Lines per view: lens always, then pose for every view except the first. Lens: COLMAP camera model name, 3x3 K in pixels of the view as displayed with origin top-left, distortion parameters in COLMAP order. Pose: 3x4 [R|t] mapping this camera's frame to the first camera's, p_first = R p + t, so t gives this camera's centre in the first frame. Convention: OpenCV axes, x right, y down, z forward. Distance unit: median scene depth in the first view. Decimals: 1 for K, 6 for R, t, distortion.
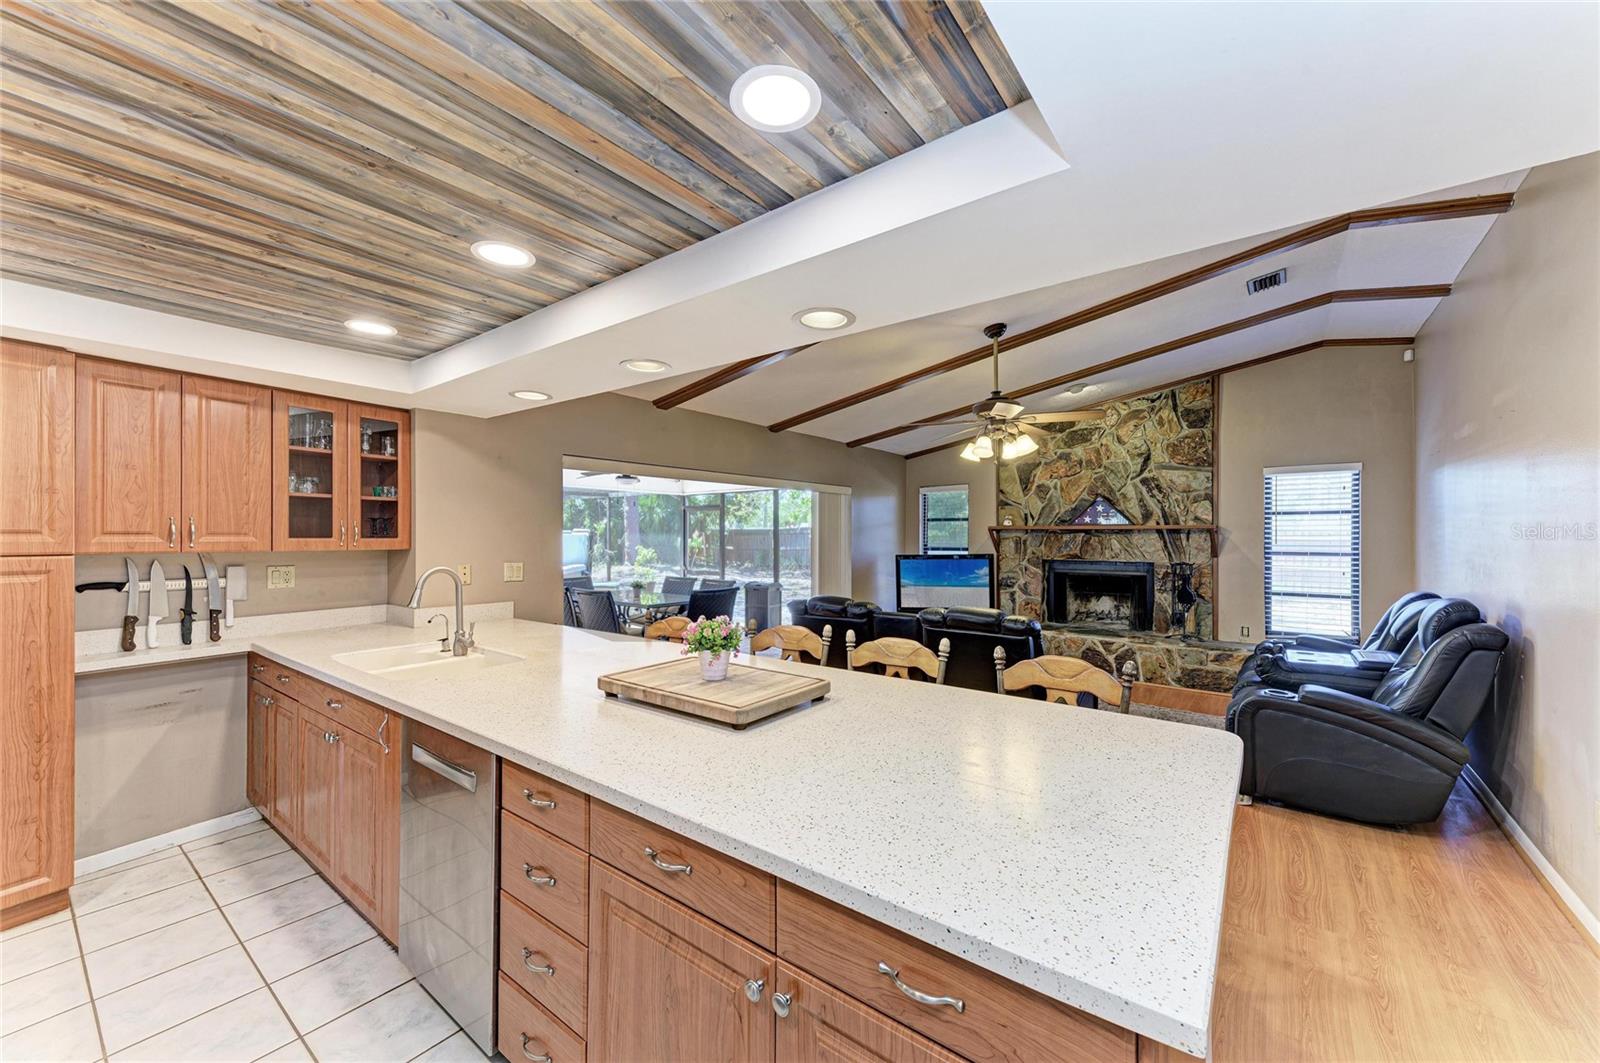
lens RADIAL K [[625.4, 0, 802.6], [0, 625.4, 534.2], [0, 0, 1]] dist [0.005339, -0.000887]
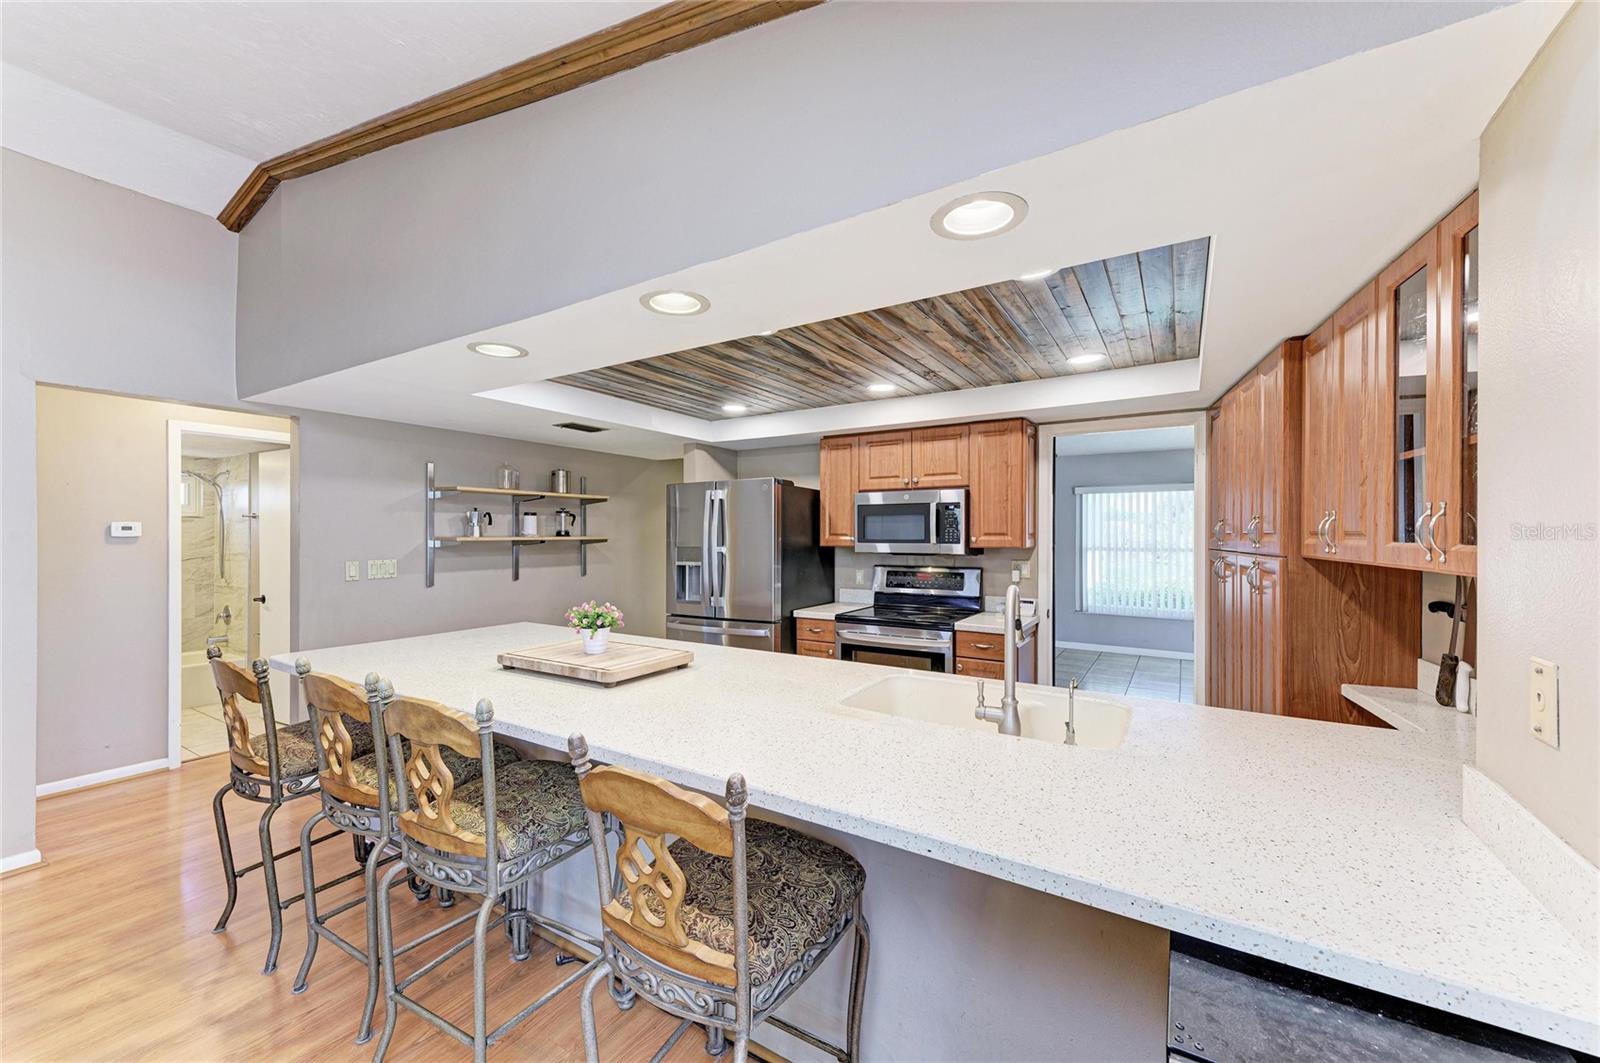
lens RADIAL K [[625.4, 0, 803.4], [0, 625.4, 536.4], [0, 0, 1]] dist [0.005339, -0.000887]
pose [[-0.995167, 0.001375, -0.098190, -0.308006], [0.001447, 0.999999, -0.000667, 0.003440], [0.098189, -0.000806, -0.995167, 1.638938]]
